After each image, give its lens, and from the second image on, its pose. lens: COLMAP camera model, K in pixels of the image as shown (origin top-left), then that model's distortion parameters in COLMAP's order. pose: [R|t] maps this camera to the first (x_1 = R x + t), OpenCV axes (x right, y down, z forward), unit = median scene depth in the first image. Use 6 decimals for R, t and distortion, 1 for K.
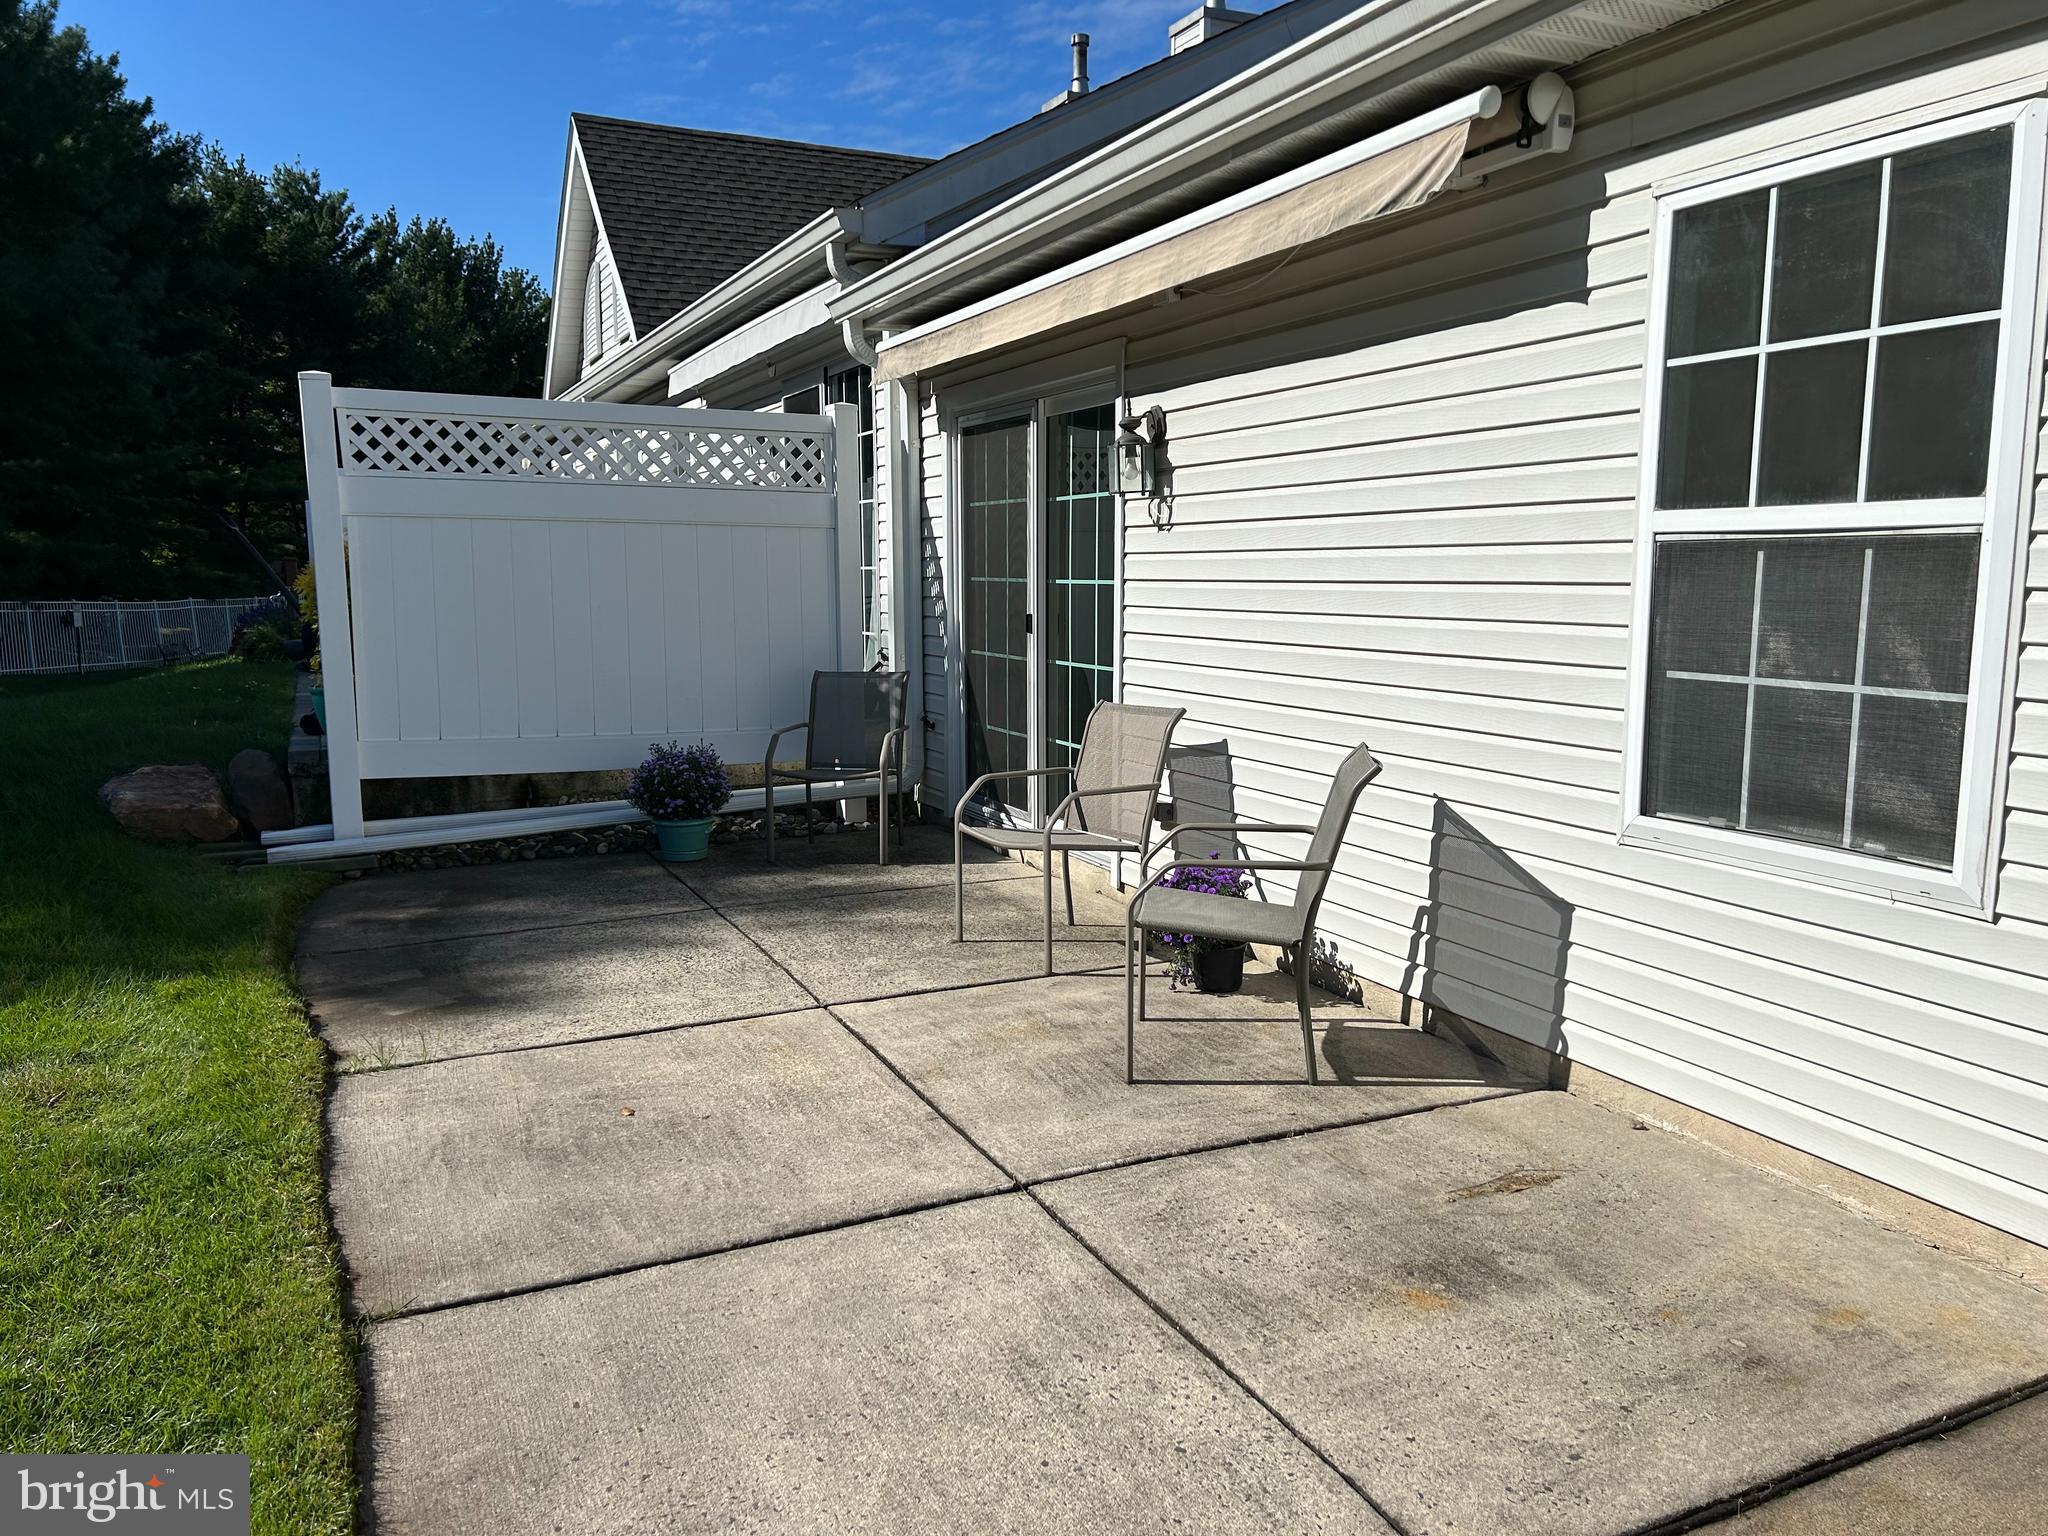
lens RADIAL K [[1505.2, 0, 1024.0], [0, 1505.2, 768.0], [0, 0, 1]] dist [0.094407, -0.100493]
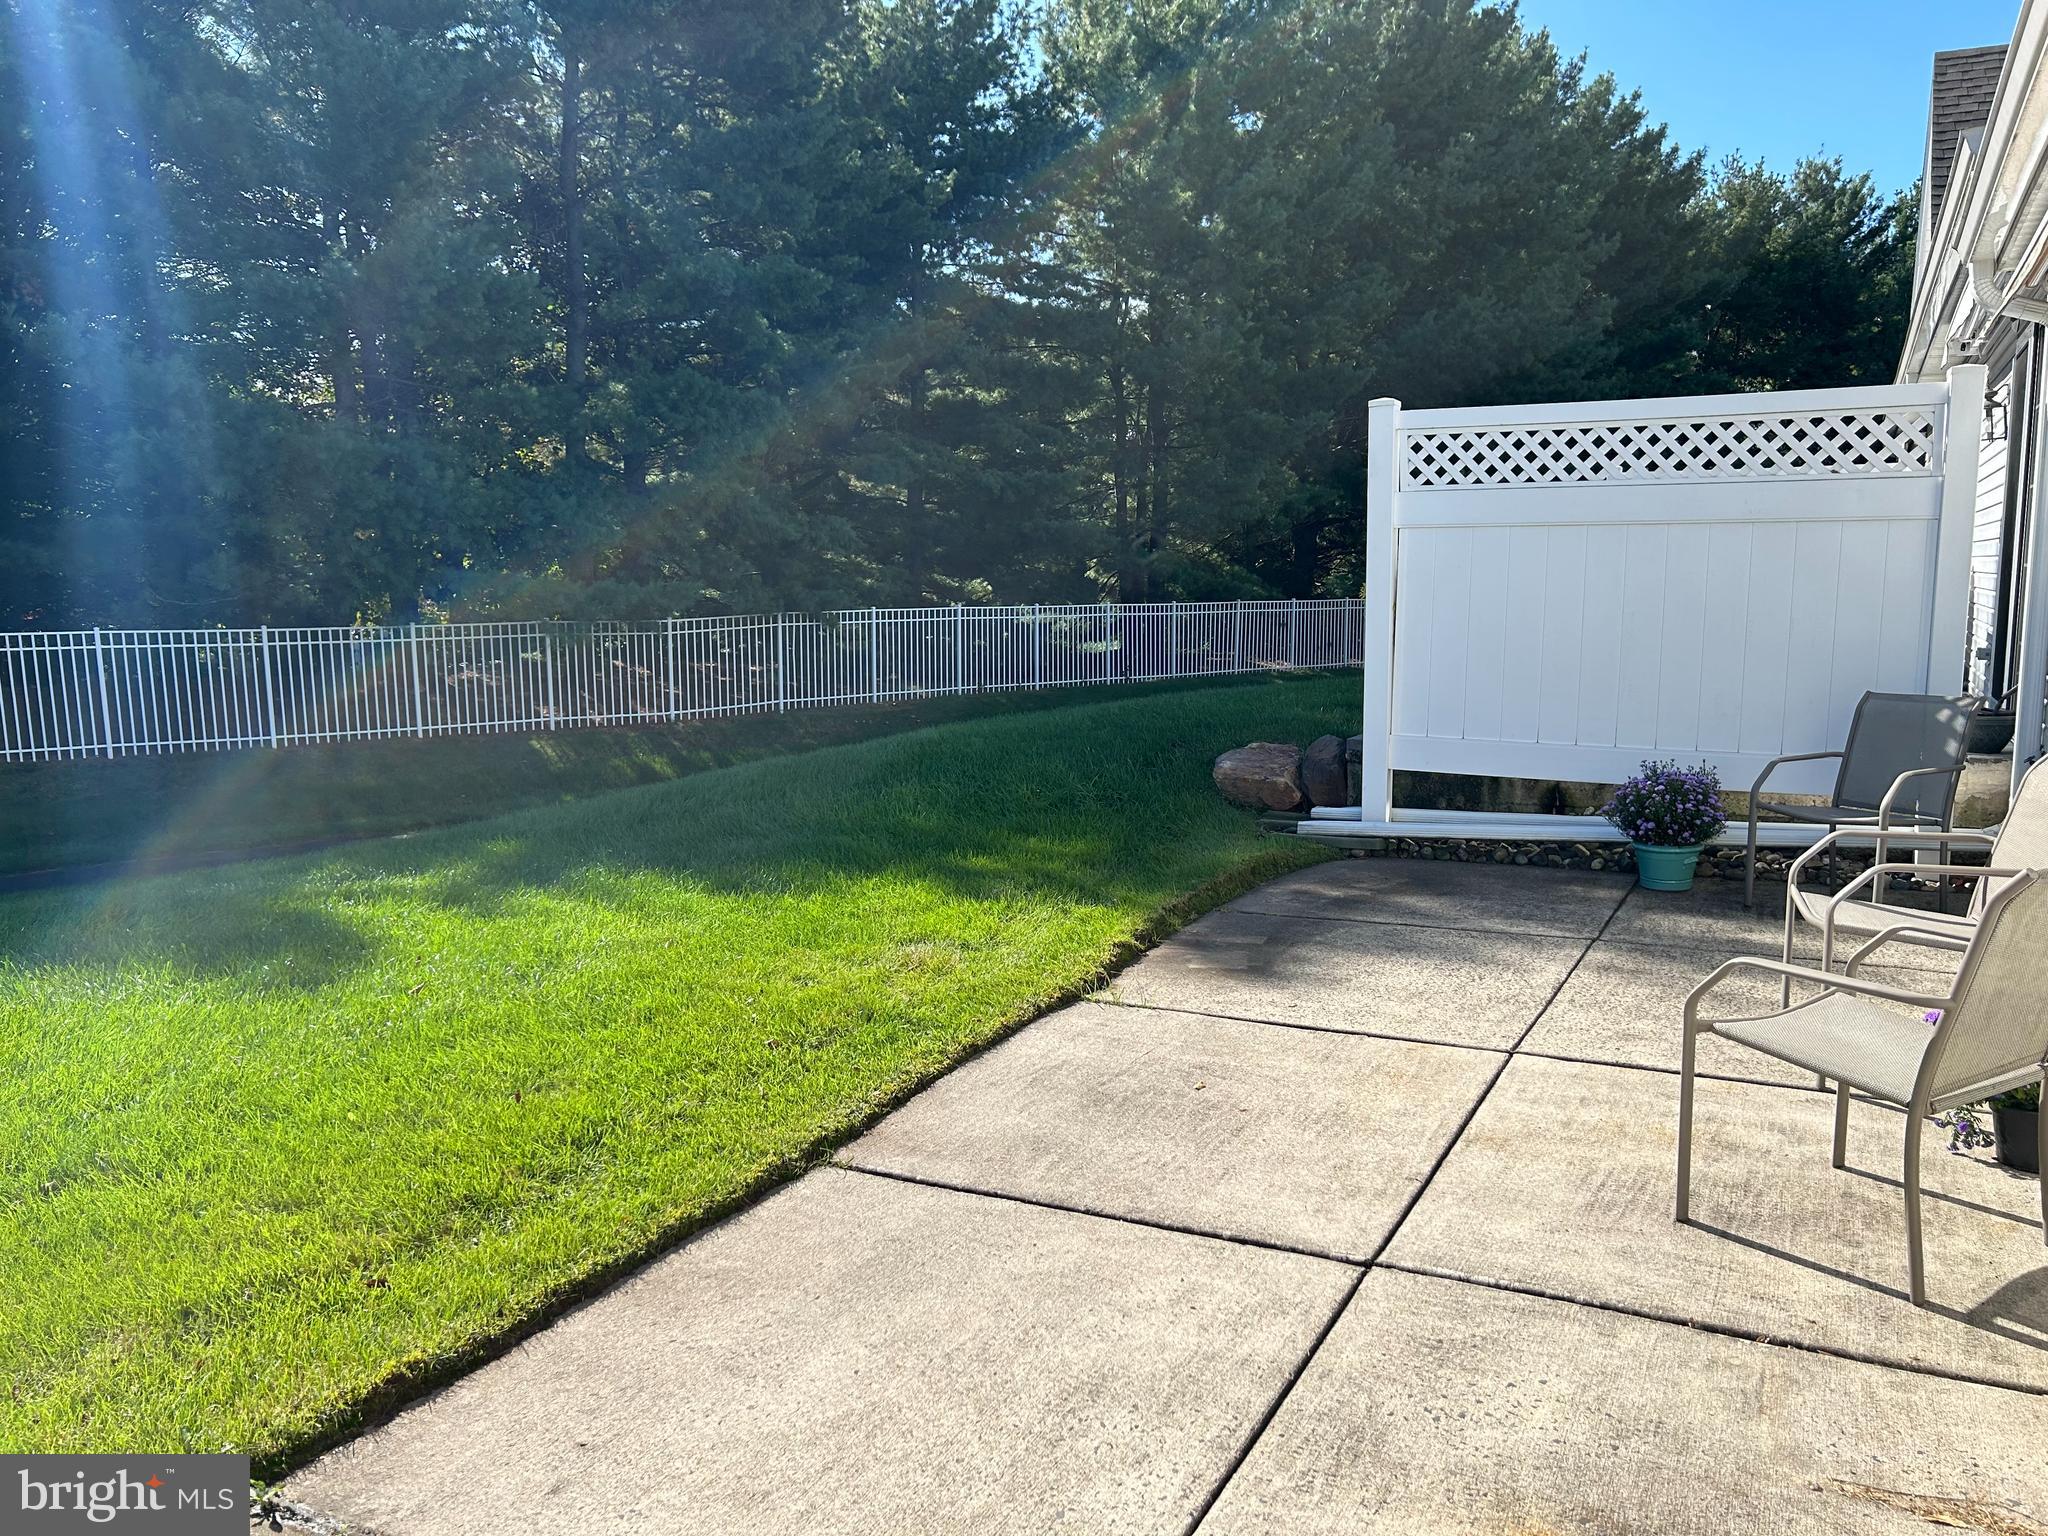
lens RADIAL K [[1505.2, 0, 1024.0], [0, 1505.2, 768.0], [0, 0, 1]] dist [0.094407, -0.100493]
pose [[0.634795, 0.095517, -0.766754, 0.387973], [-0.094666, 0.994468, 0.045510, -0.030033], [0.766860, 0.043696, 0.640325, 0.173702]]
